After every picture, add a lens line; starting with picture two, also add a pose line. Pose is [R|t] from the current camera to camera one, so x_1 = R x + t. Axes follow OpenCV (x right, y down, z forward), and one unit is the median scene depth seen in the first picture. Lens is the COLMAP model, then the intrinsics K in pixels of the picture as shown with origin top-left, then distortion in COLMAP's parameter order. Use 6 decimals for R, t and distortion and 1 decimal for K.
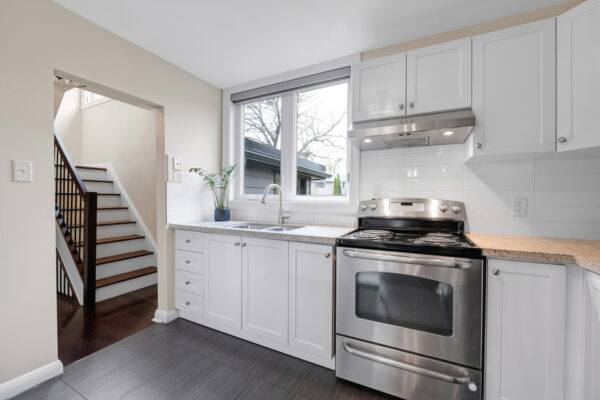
lens RADIAL K [[239.3, 0, 300.0], [0, 239.3, 200.0], [0, 0, 1]] dist [0.000125, 0.000068]
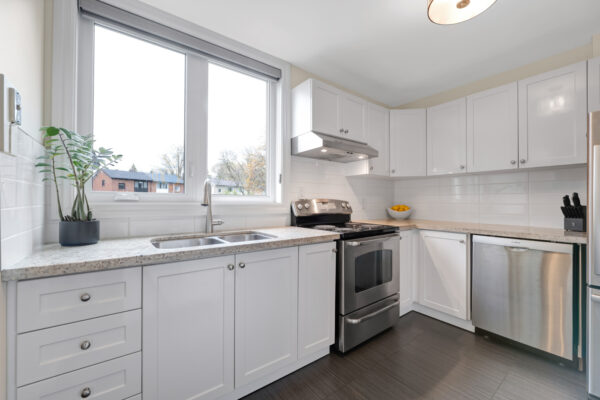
lens RADIAL K [[249.3, 0, 288.2], [0, 249.3, 200.2], [0, 0, 1]] dist [-0.001817, -0.000158]
pose [[0.450071, -0.003811, 0.892985, -0.814321], [0.002773, 0.999992, 0.002870, -0.004640], [-0.892988, 0.001185, 0.450078, 0.546080]]
